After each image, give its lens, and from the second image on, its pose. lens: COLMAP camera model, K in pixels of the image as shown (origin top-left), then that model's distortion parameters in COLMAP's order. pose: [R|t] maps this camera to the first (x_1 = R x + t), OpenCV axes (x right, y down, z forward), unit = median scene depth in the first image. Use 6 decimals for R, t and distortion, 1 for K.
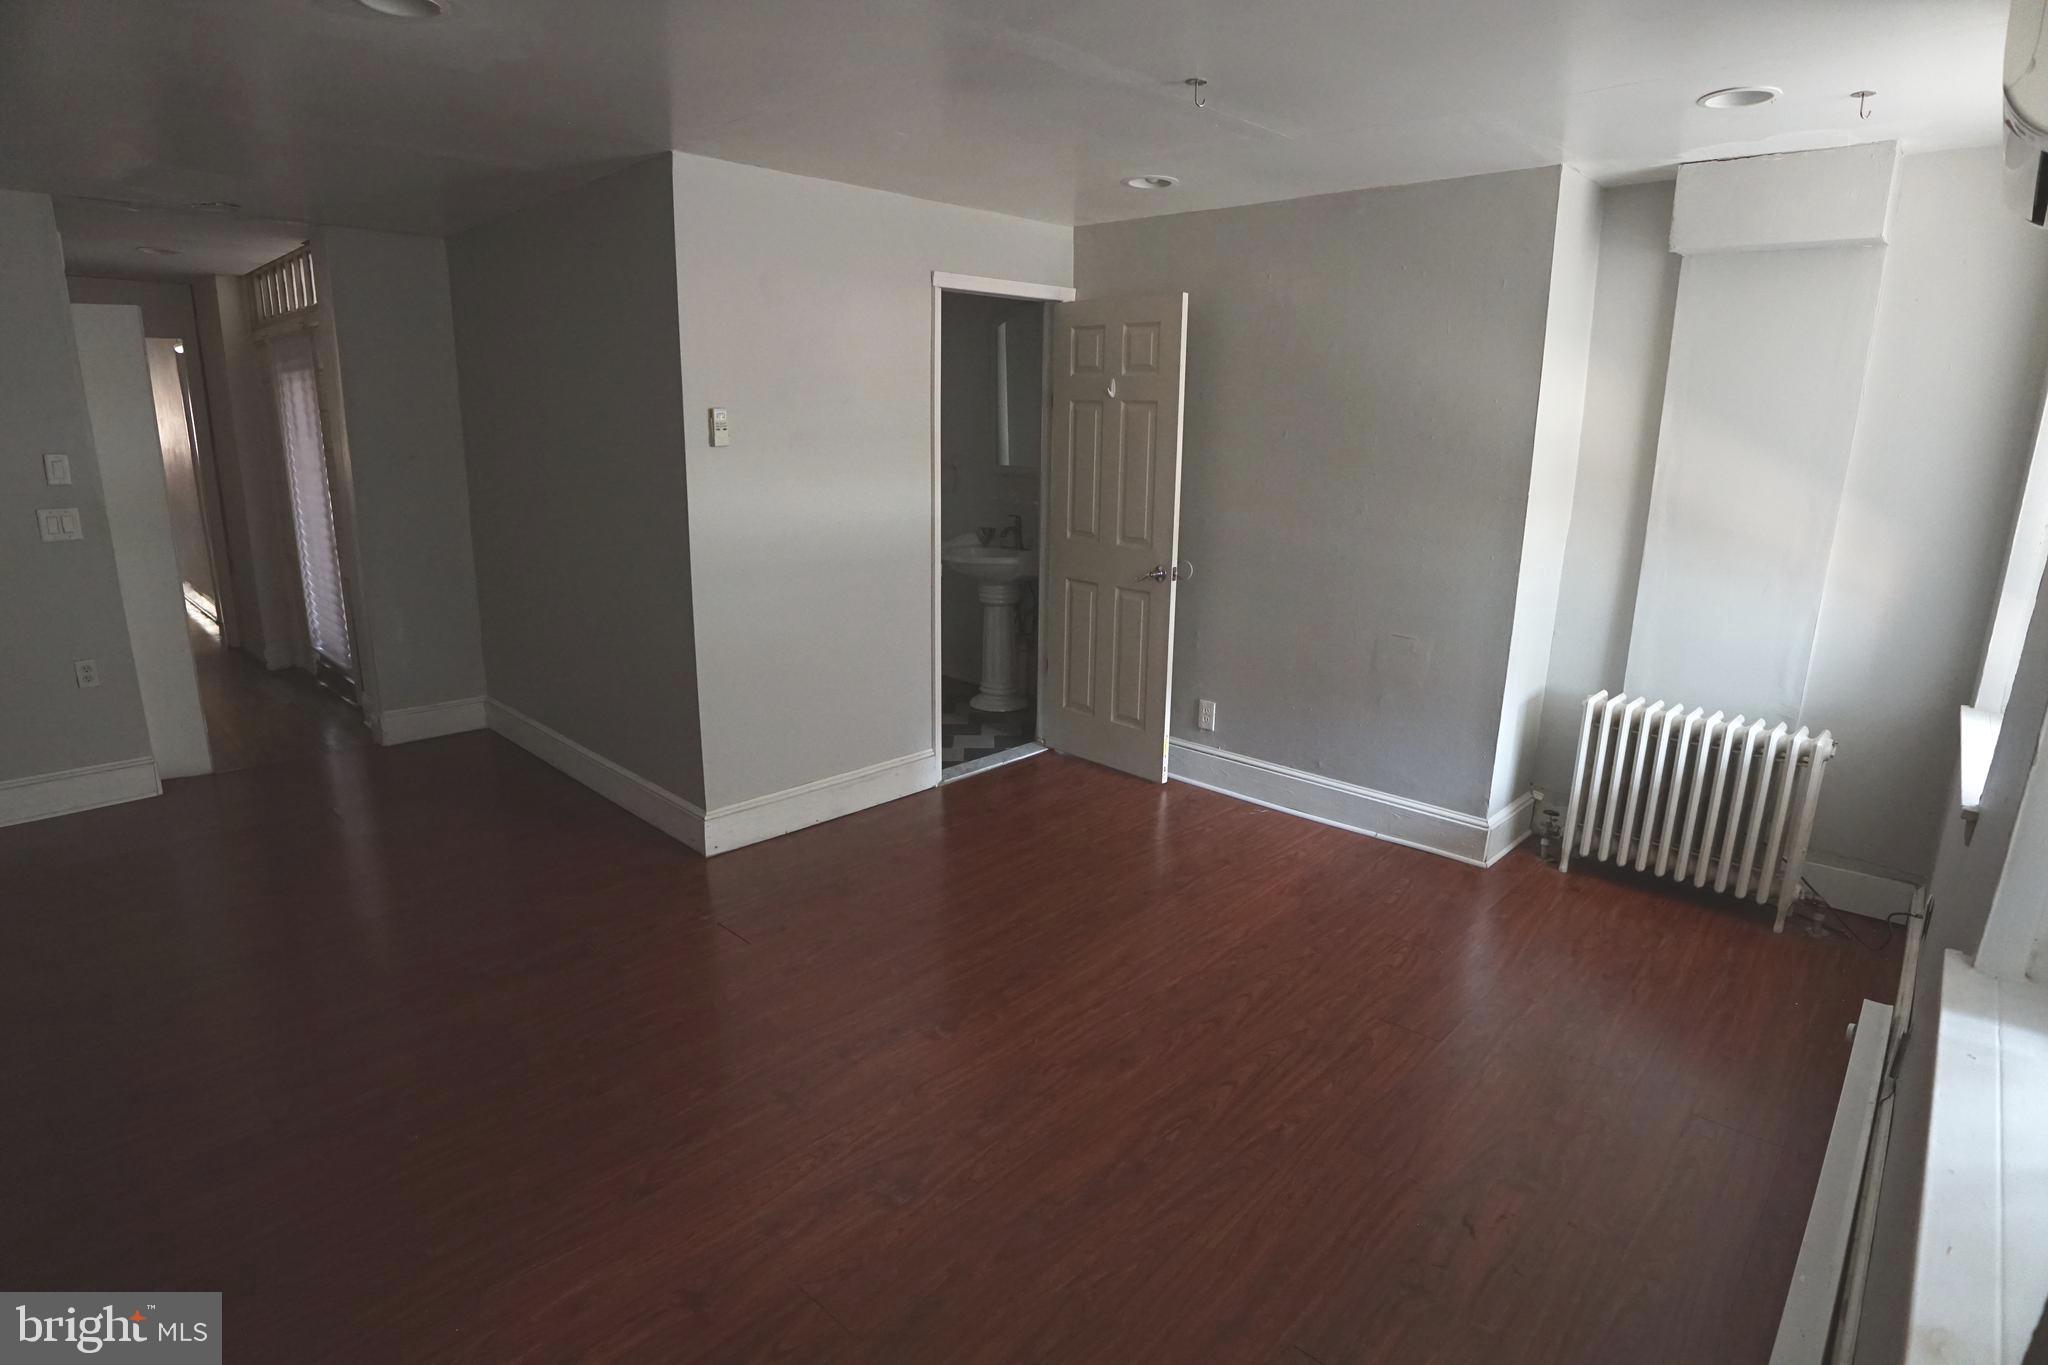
lens RADIAL K [[1052.1, 0, 1014.3], [0, 1052.1, 675.0], [0, 0, 1]] dist [-0.069473, 0.014832]
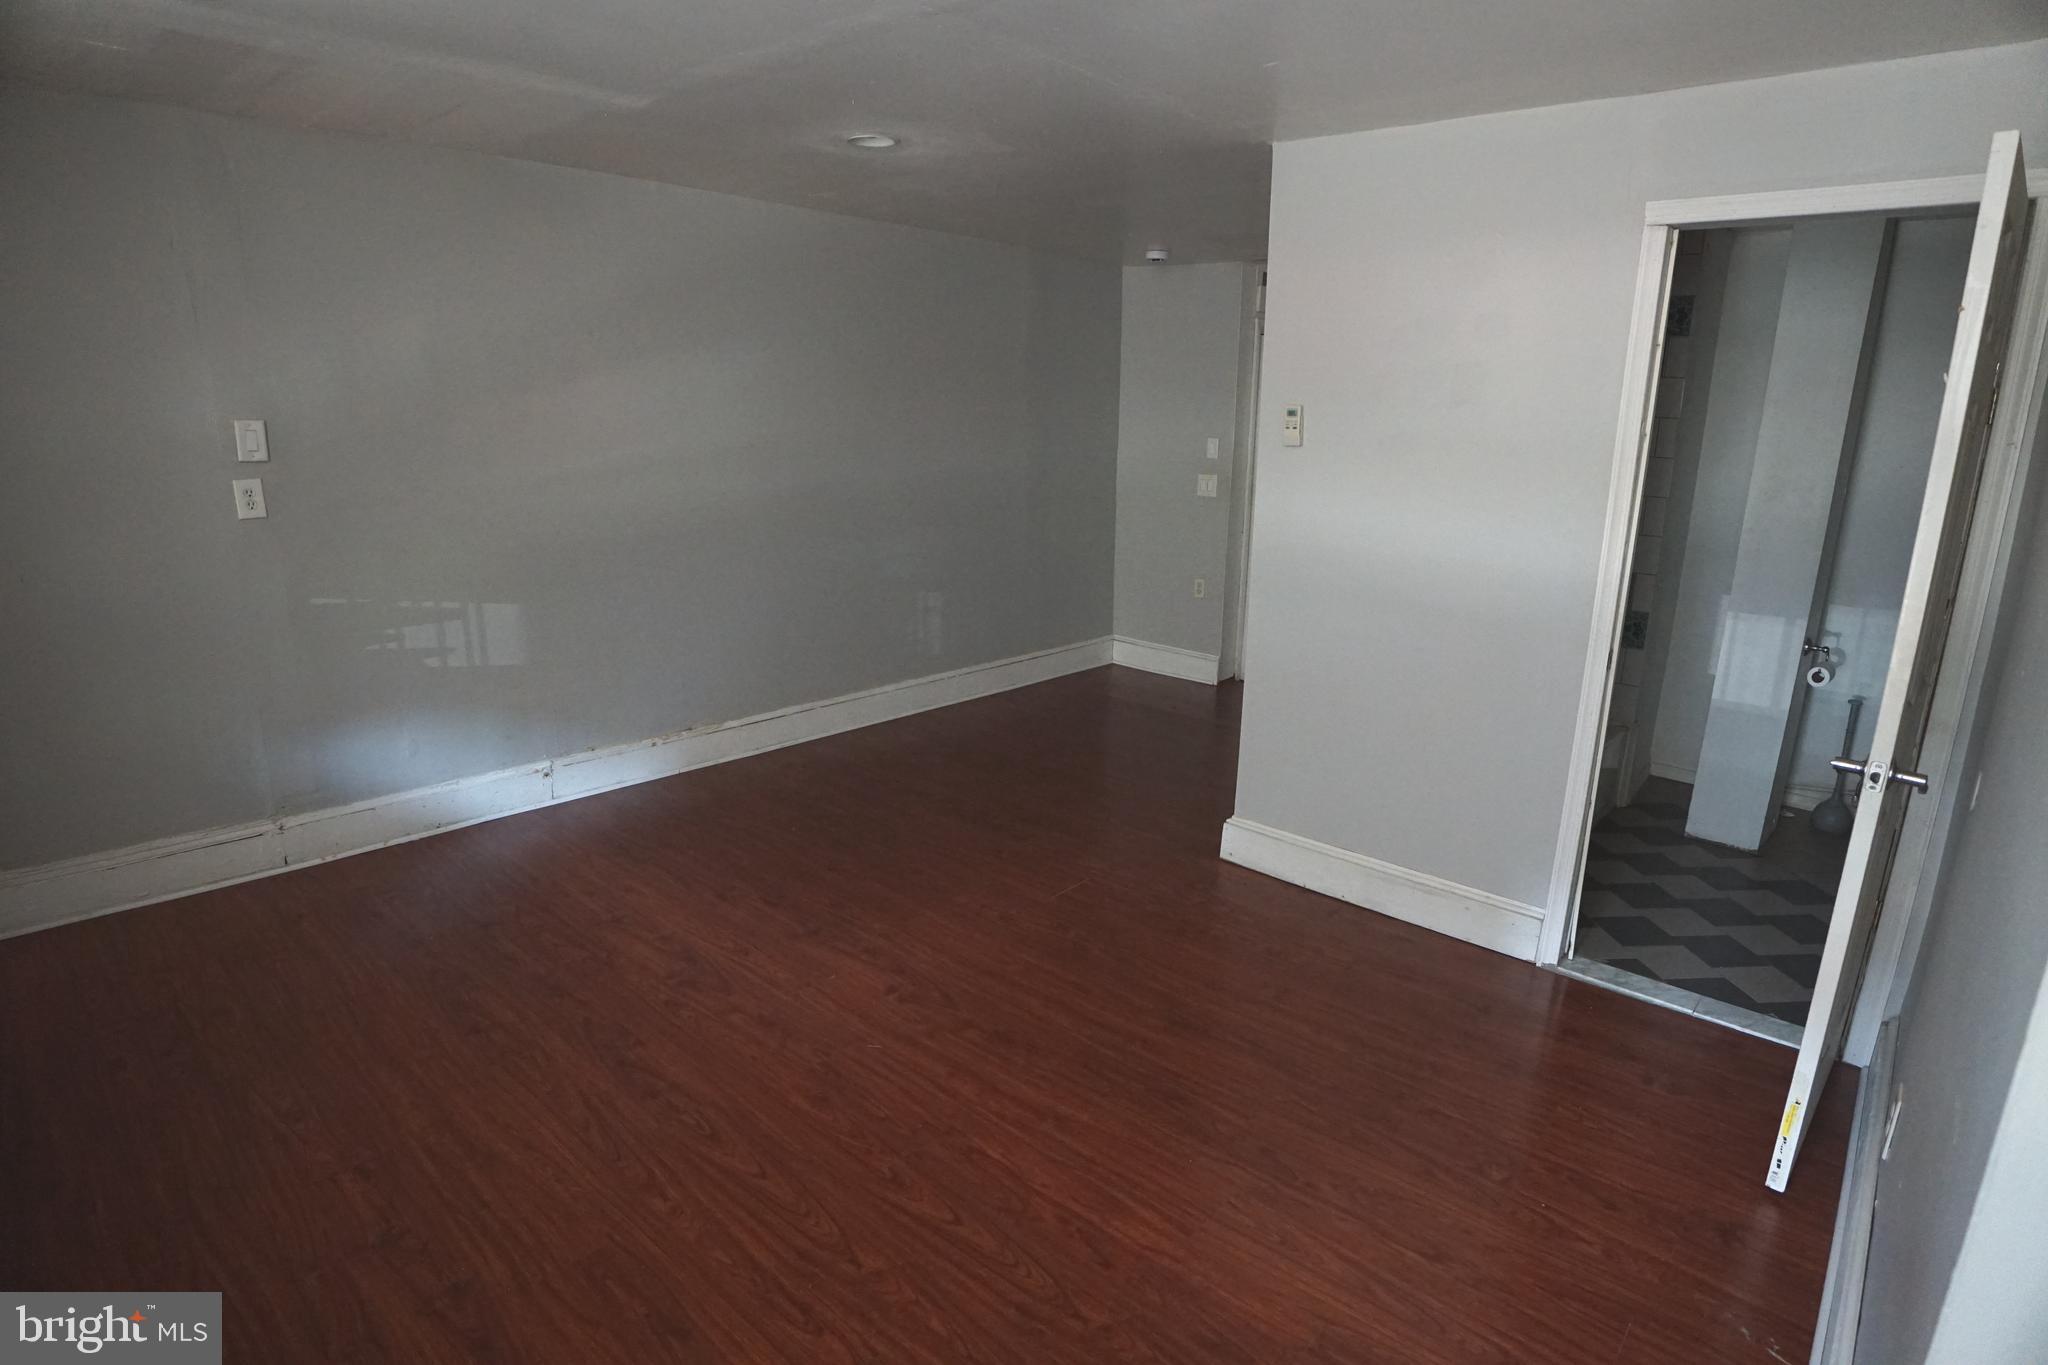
lens RADIAL K [[1052.1, 0, 1014.3], [0, 1052.1, 675.0], [0, 0, 1]] dist [-0.069473, 0.014832]
pose [[0.029430, 0.229394, -0.972889, 0.596726], [-0.262602, 0.940896, 0.213906, -0.142710], [0.964455, 0.249187, 0.087930, 0.648289]]
